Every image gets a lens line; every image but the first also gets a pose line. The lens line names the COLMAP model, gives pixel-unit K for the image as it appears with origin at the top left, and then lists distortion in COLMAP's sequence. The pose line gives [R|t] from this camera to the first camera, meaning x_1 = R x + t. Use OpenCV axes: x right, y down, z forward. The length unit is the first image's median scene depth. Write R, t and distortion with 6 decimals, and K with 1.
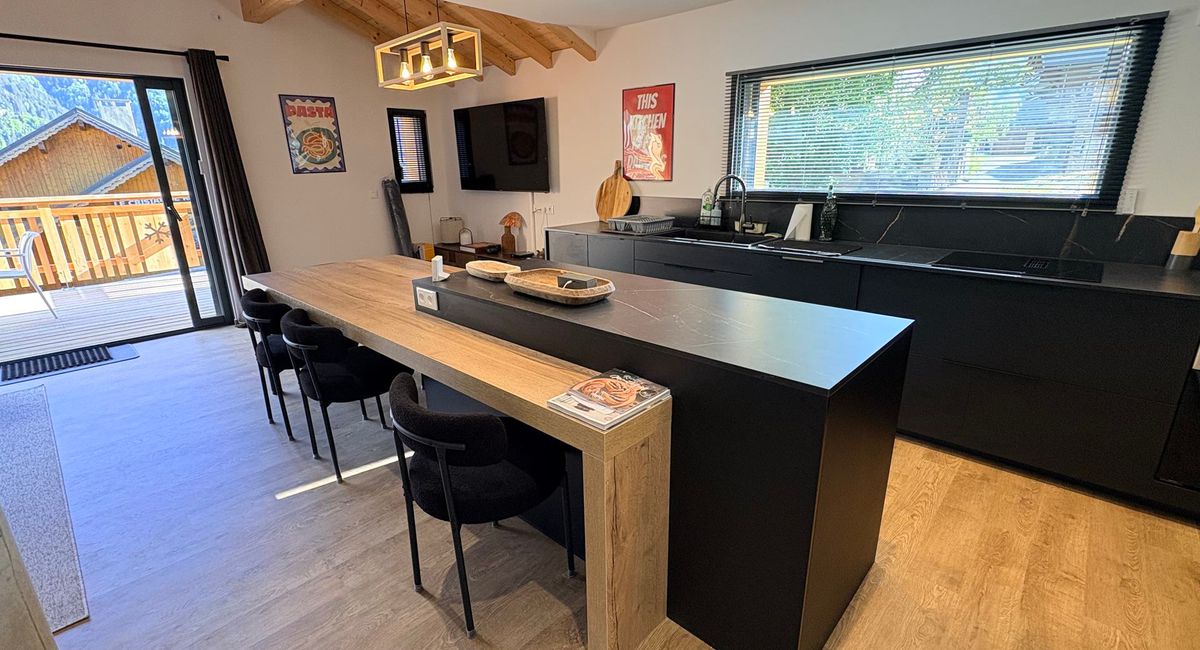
lens RADIAL K [[545.4, 0, 601.7], [0, 545.4, 330.8], [0, 0, 1]] dist [-0.003419, 0.001210]
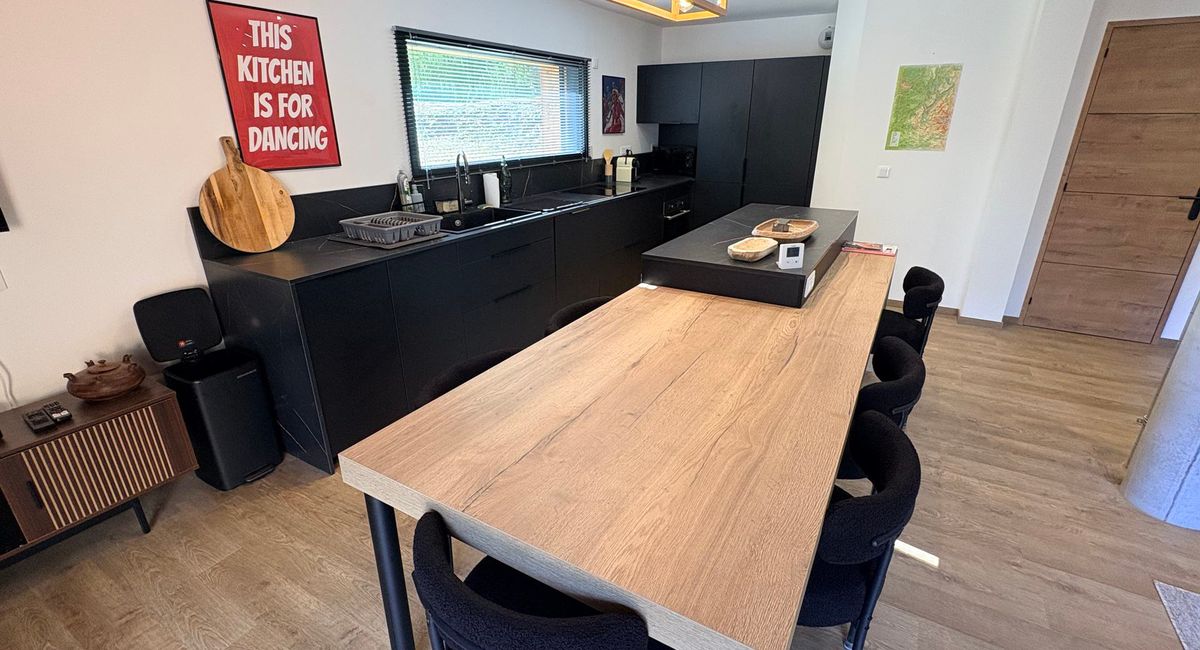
lens RADIAL K [[545.4, 0, 597.7], [0, 545.4, 329.1], [0, 0, 1]] dist [-0.003419, 0.001210]
pose [[-0.233748, -0.334217, 0.913050, -0.582621], [0.288801, 0.872818, 0.393425, -0.243534], [-0.928416, 0.355652, -0.107497, 0.758446]]
